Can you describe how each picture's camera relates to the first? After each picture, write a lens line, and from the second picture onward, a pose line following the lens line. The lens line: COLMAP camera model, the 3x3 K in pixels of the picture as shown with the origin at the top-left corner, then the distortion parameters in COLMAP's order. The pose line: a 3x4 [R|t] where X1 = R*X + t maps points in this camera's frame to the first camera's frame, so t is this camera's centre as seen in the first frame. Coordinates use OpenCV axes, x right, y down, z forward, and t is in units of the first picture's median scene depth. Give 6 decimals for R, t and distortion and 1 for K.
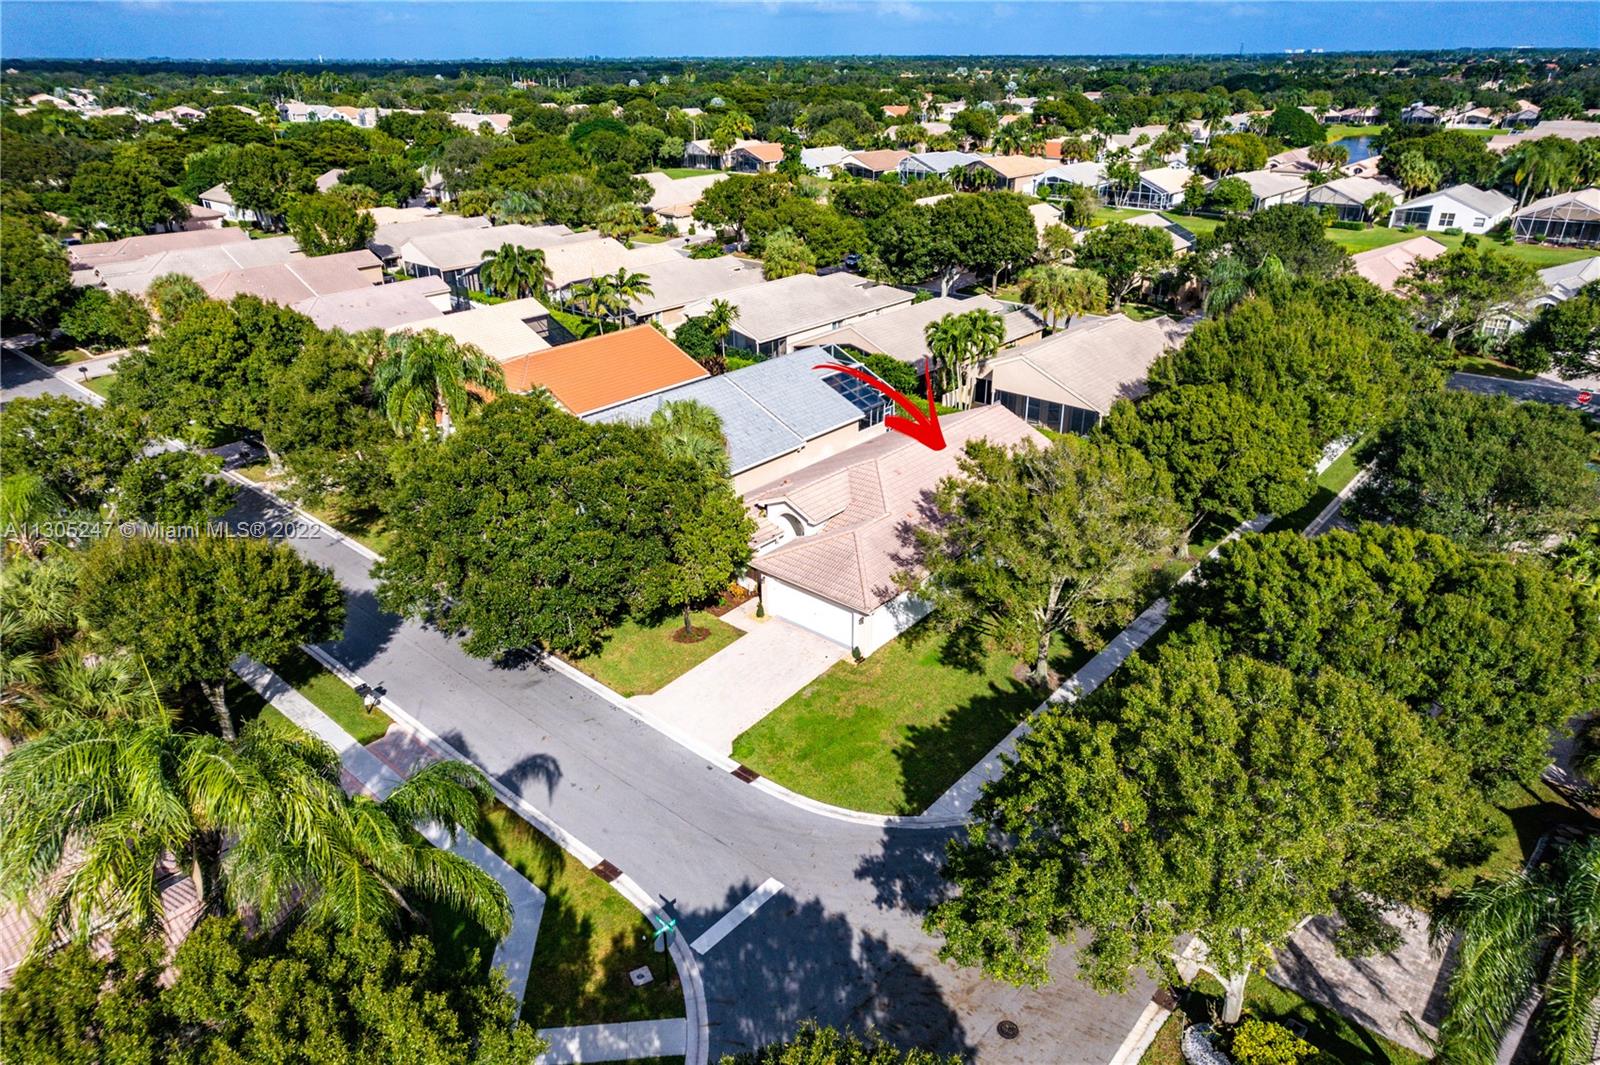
lens RADIAL K [[1010.1, 0, 803.4], [0, 1010.1, 523.6], [0, 0, 1]] dist [-0.034970, 0.017757]
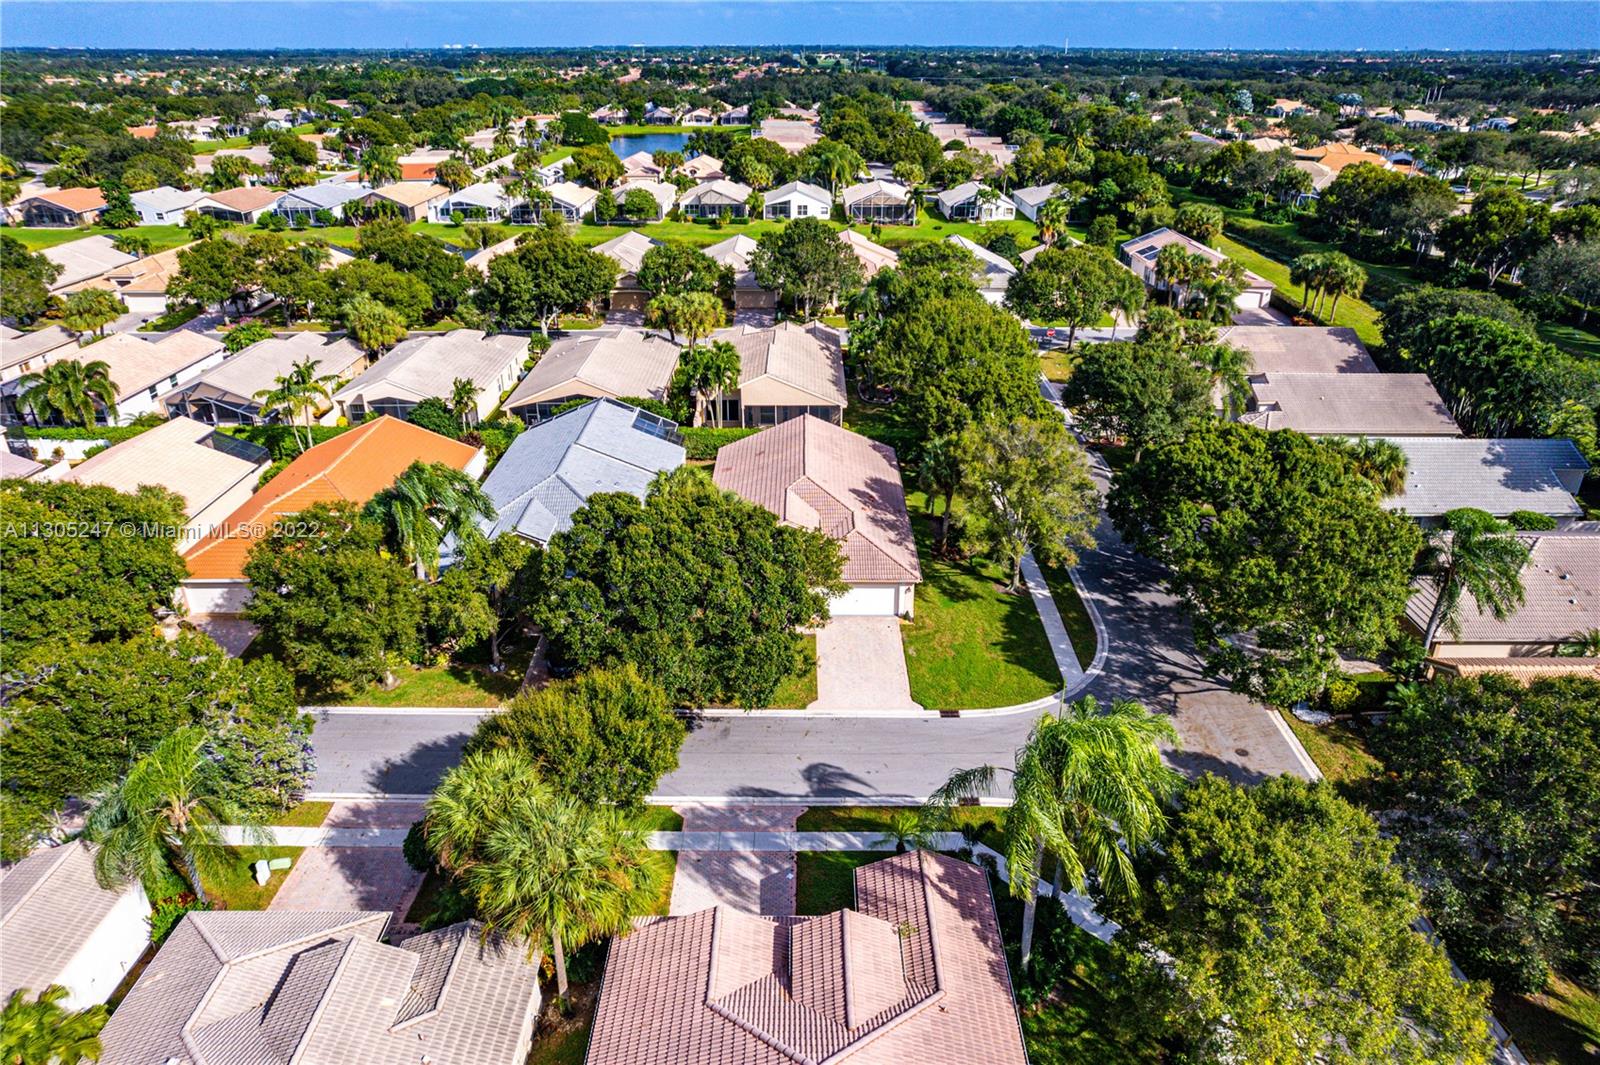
lens RADIAL K [[1010.1, 0, 791.7], [0, 1010.1, 517.7], [0, 0, 1]] dist [-0.034970, 0.017757]
pose [[0.760131, -0.268540, 0.591682, -0.360190], [0.269880, 0.958822, 0.088457, -0.067279], [-0.591072, 0.092444, 0.801304, 0.011557]]
